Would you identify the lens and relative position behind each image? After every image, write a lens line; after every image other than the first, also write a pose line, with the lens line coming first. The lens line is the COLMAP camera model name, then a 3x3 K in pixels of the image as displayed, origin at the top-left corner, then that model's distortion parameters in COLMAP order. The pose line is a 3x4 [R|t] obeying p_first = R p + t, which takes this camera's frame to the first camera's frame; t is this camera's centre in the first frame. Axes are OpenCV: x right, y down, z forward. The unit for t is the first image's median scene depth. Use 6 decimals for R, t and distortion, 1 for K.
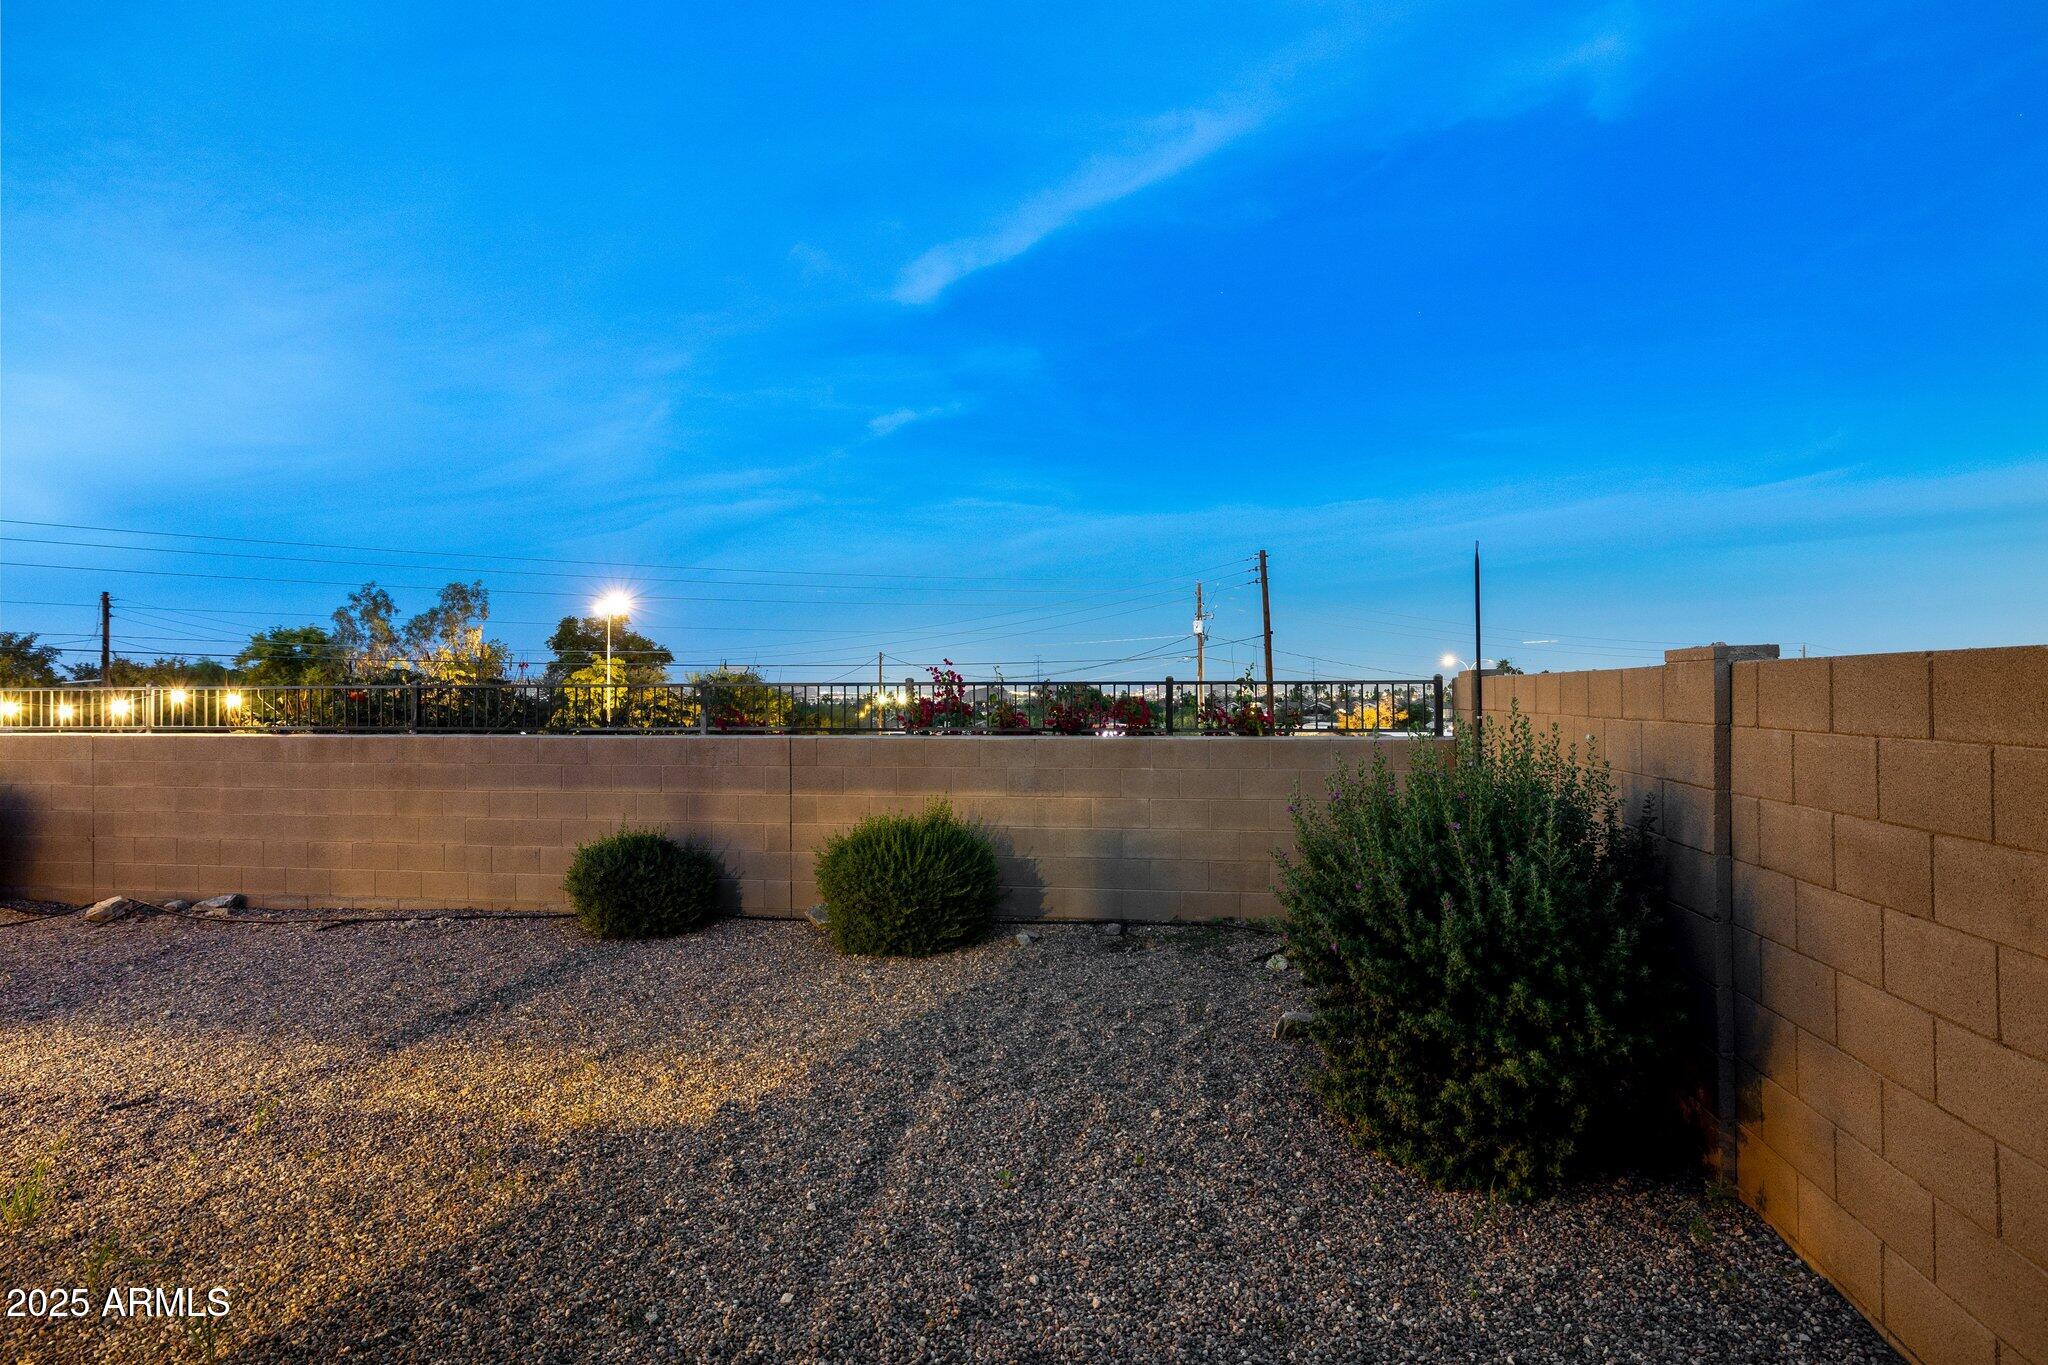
lens RADIAL K [[1089.3, 0, 1033.2], [0, 1089.3, 680.4], [0, 0, 1]] dist [-0.000475, -0.000421]
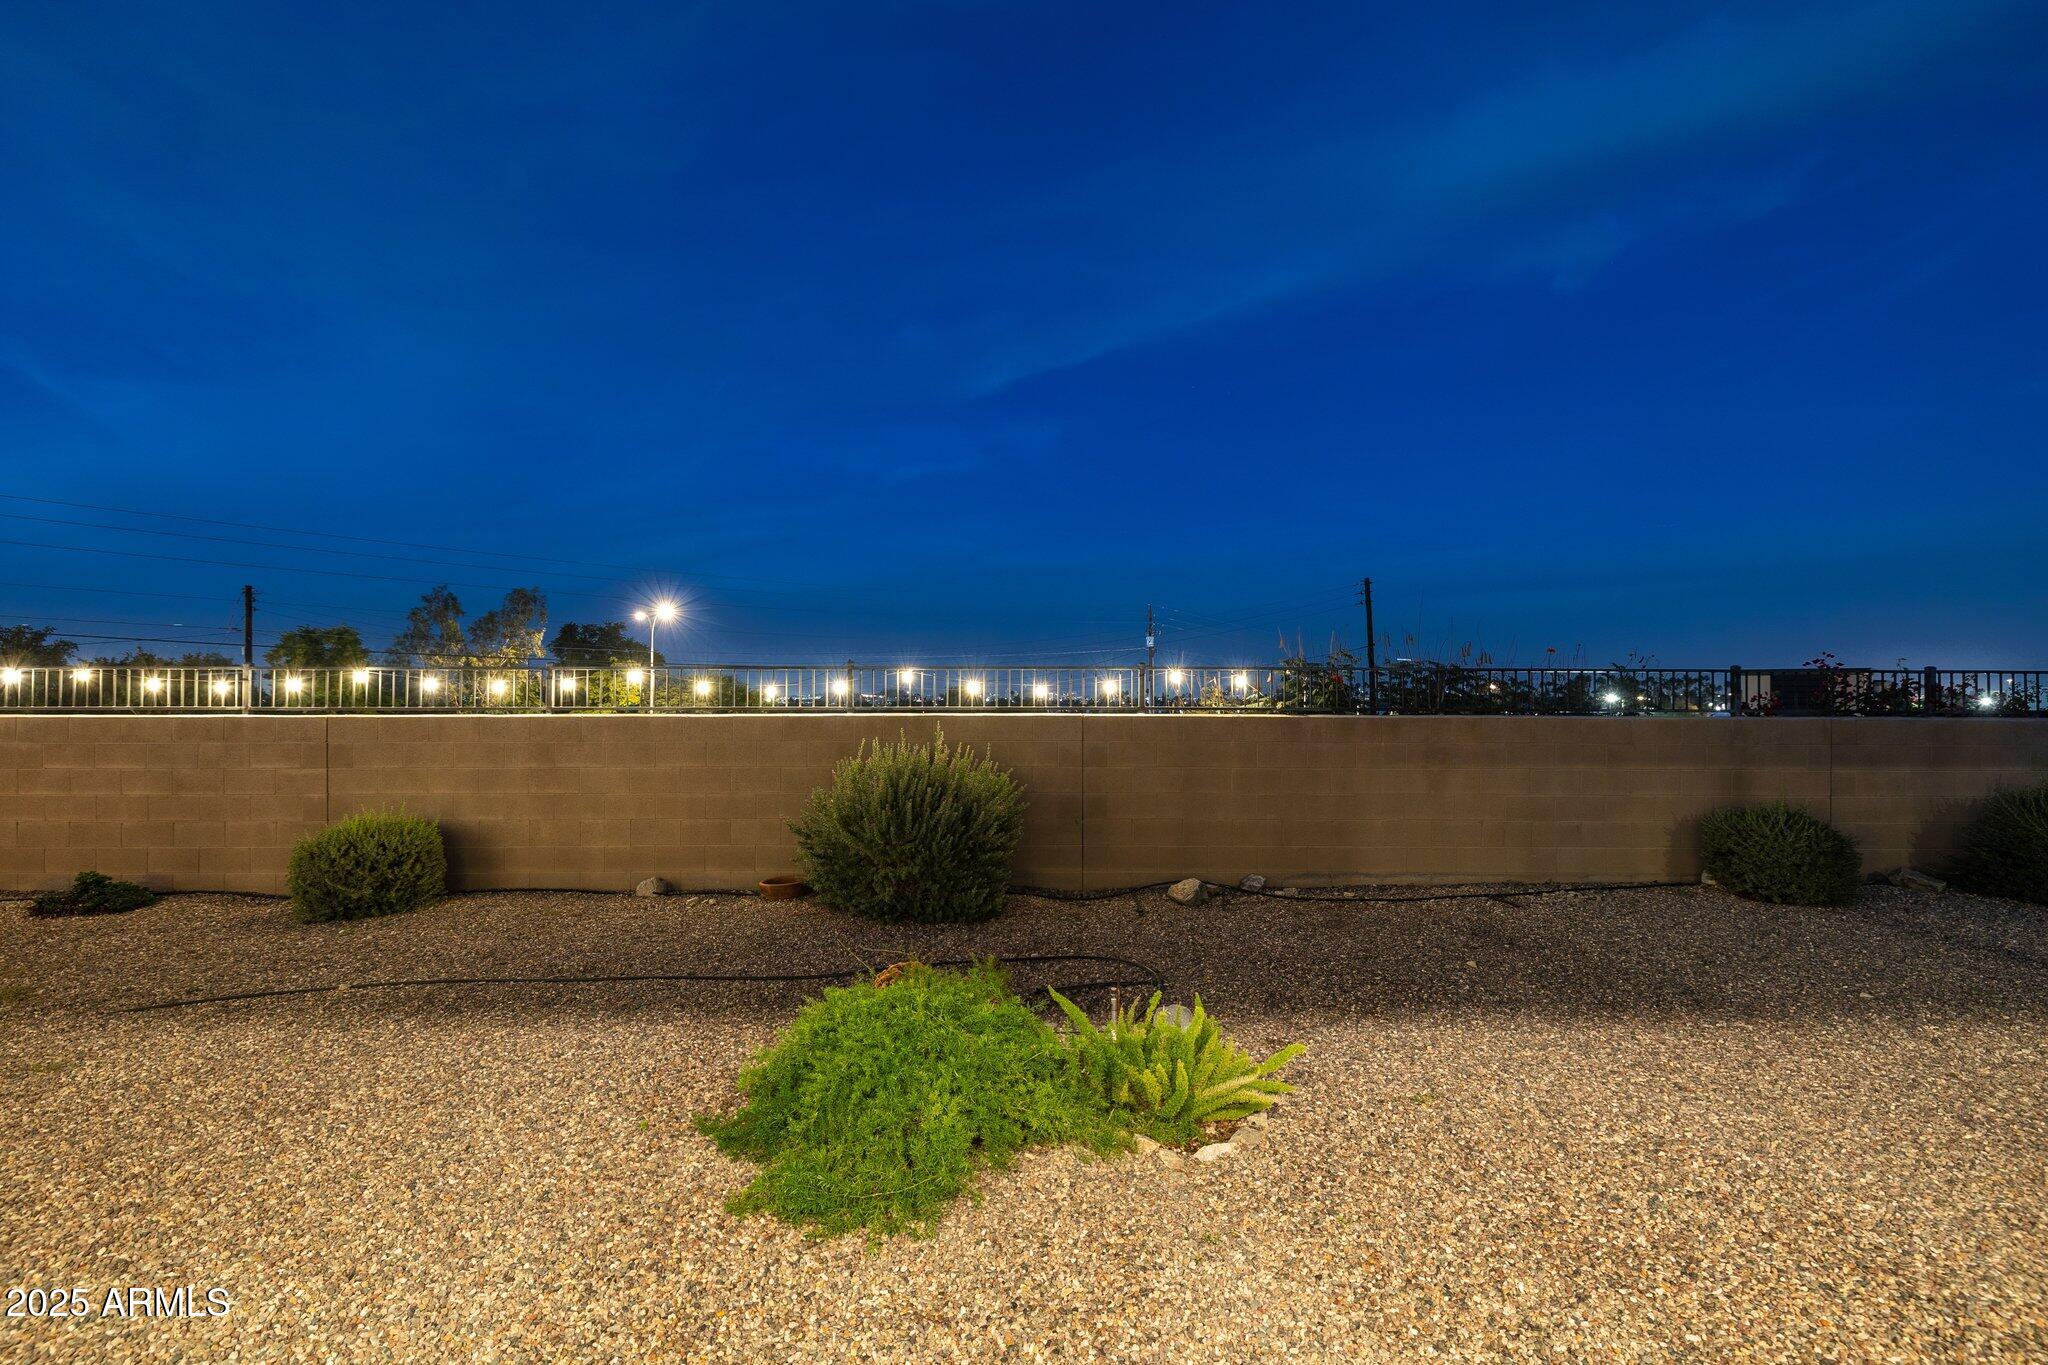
lens RADIAL K [[883.9, 0, 1027.3], [0, 883.9, 682.8], [0, 0, 1]] dist [0.003366, 0.000644]
pose [[0.985754, 0.010347, 0.167875, -1.265589], [-0.009731, 0.999943, -0.004490, 0.030234], [-0.167912, 0.002792, 0.985798, 0.271001]]
